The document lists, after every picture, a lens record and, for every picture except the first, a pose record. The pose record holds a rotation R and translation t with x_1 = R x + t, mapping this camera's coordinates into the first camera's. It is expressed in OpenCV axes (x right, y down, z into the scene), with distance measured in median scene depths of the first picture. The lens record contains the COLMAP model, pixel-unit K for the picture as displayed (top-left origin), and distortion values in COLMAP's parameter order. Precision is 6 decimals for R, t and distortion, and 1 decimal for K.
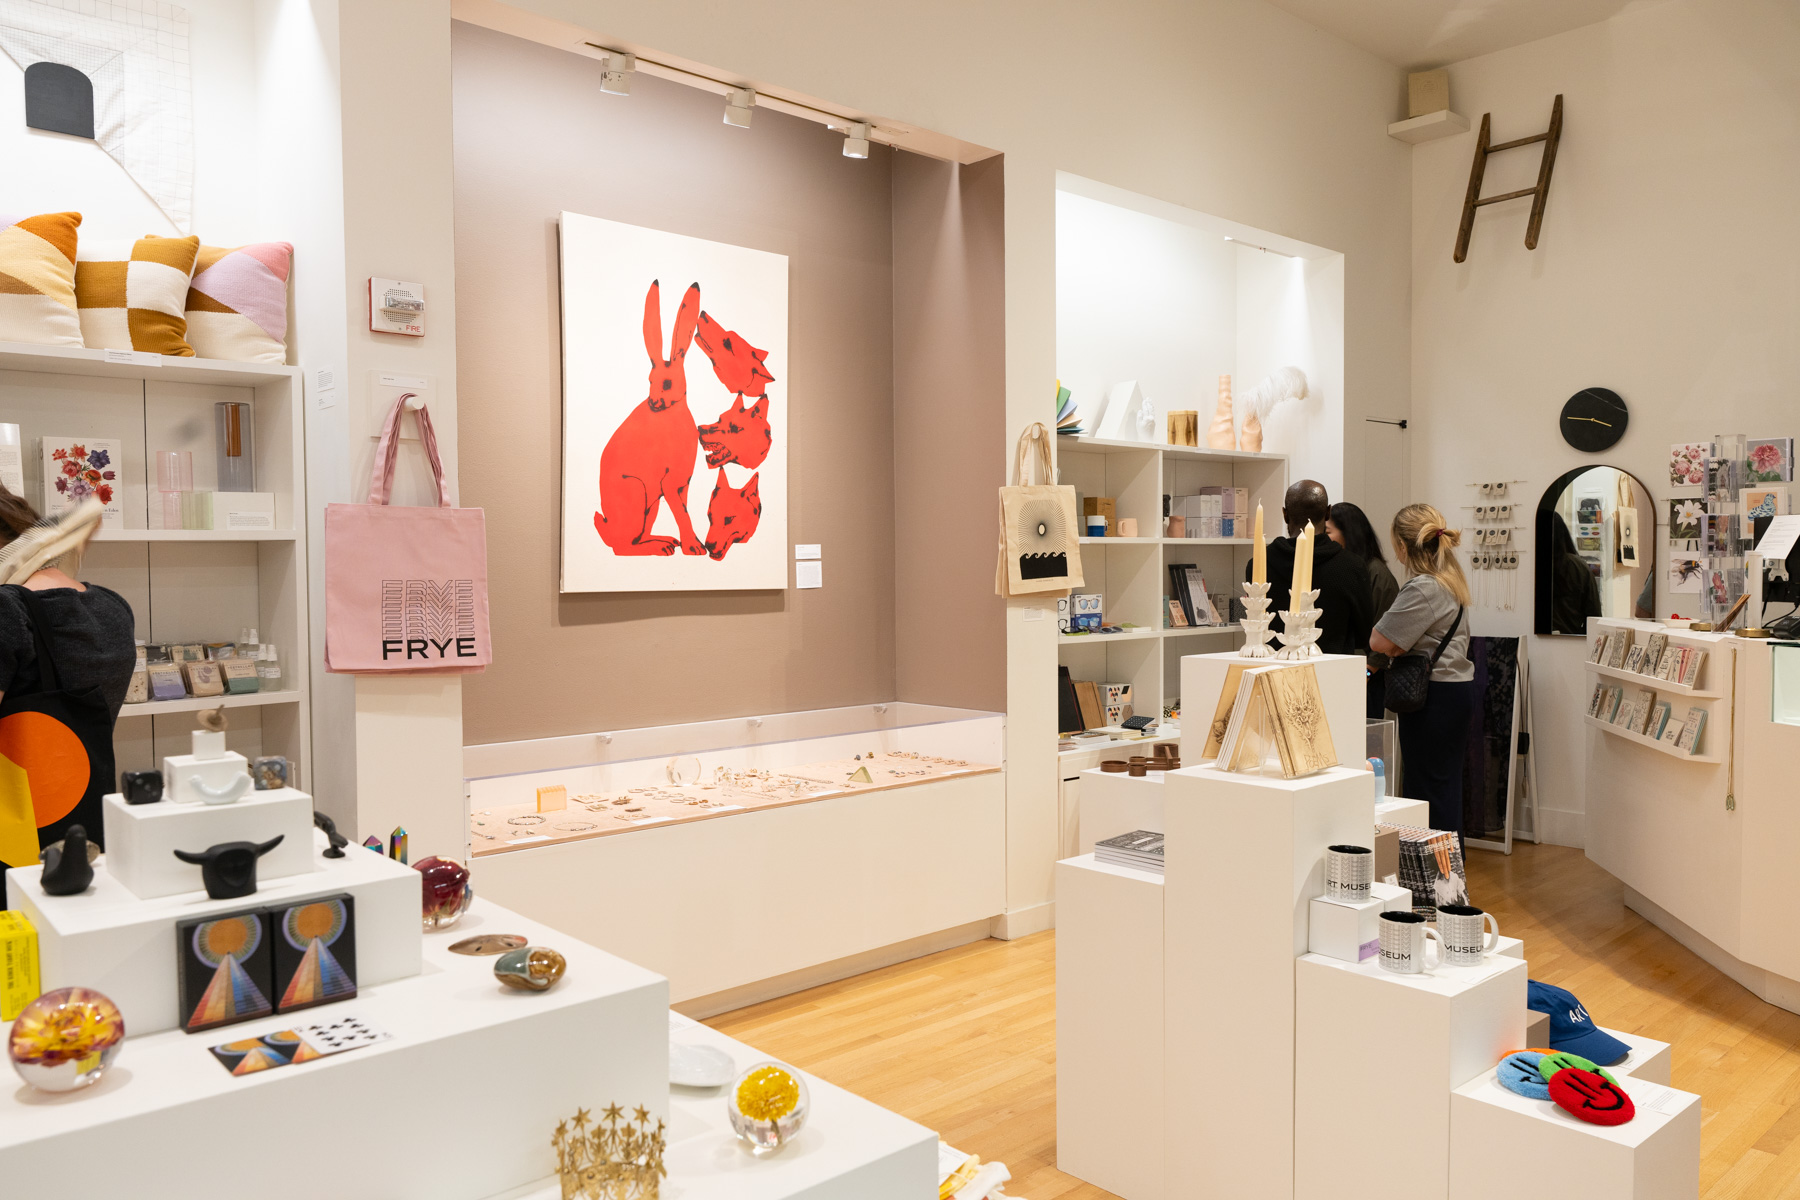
lens RADIAL K [[1308.4, 0, 900.4], [0, 1308.4, 604.7], [0, 0, 1]] dist [-0.005062, -0.000257]
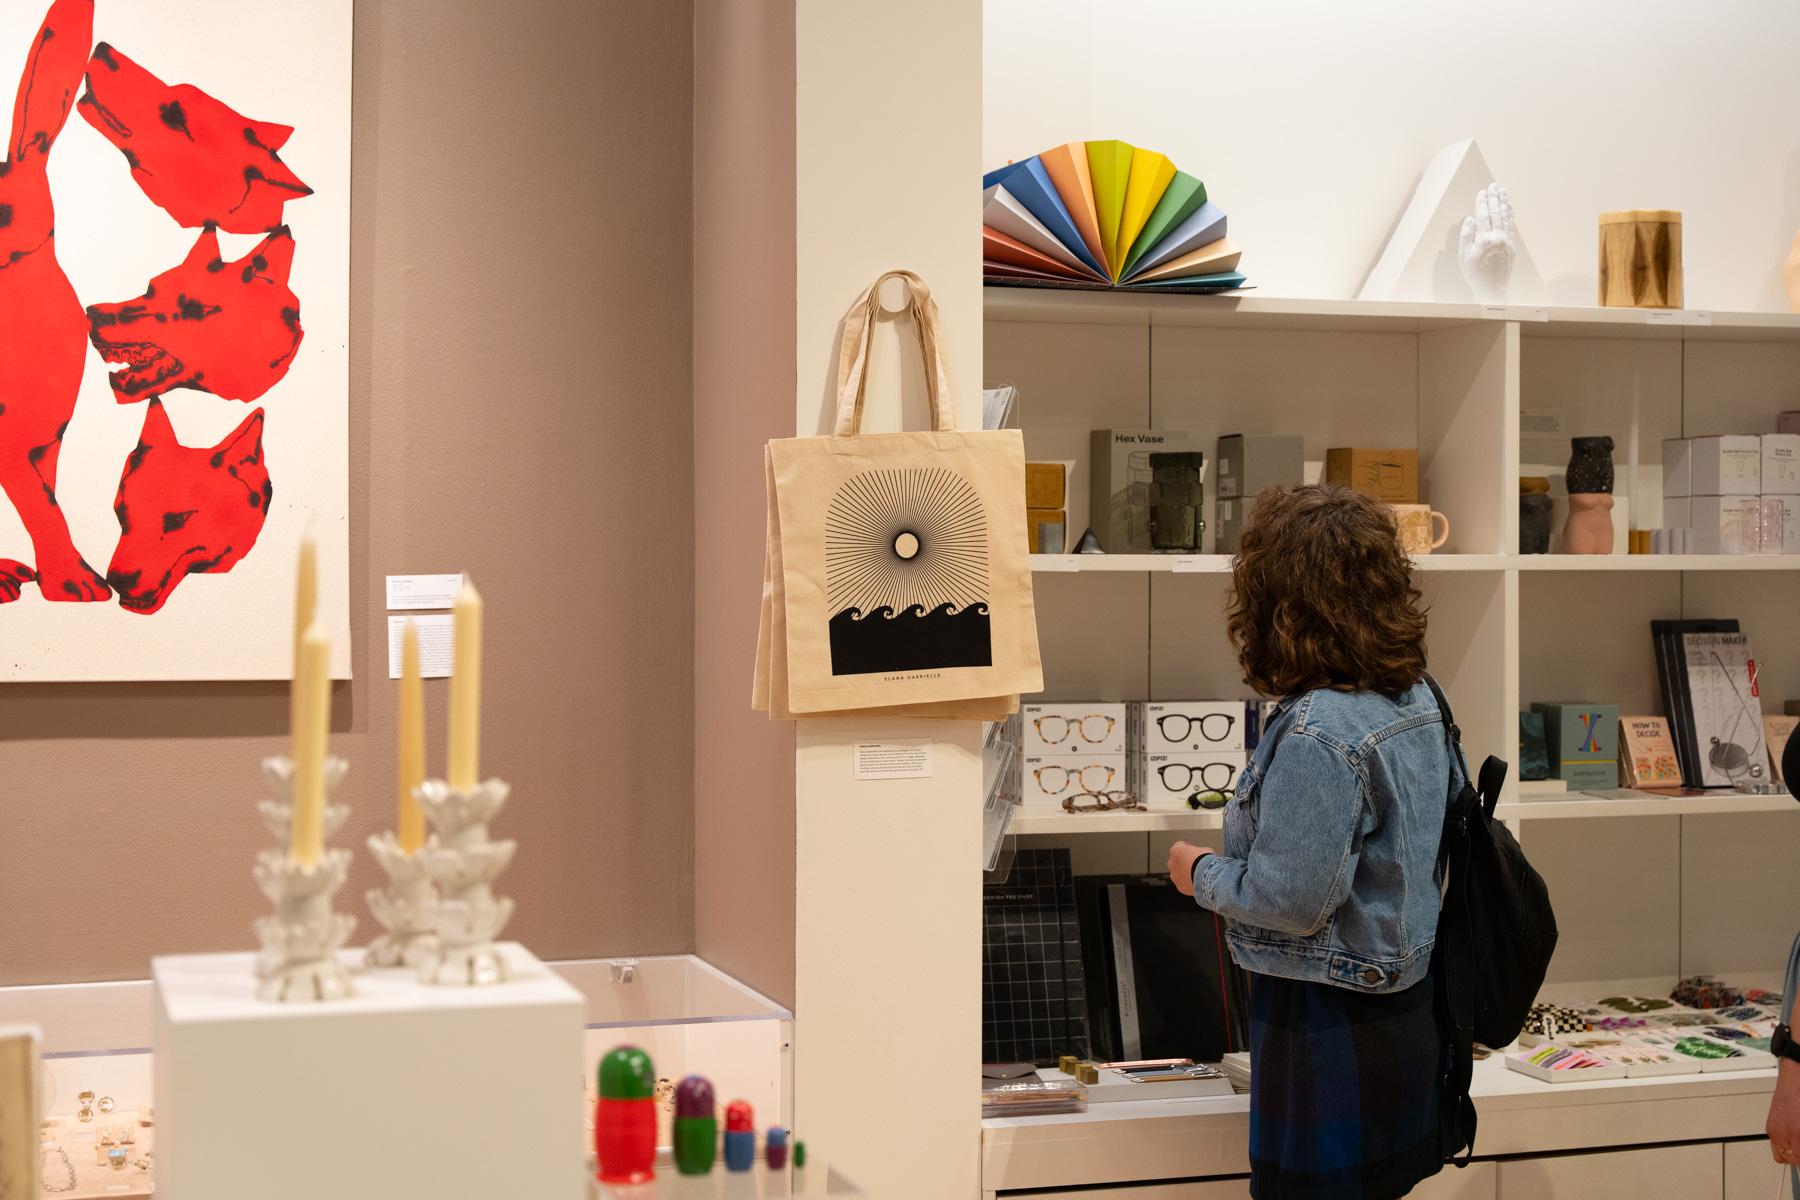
lens RADIAL K [[2806.2, 0, 899.9], [0, 2806.2, 598.2], [0, 0, 1]] dist [0.046650, 0.000000]
pose [[0.915839, 0.016375, -0.401212, 0.459958], [-0.021154, 0.999748, -0.007485, -0.036726], [0.400989, 0.015343, 0.915954, 0.239799]]
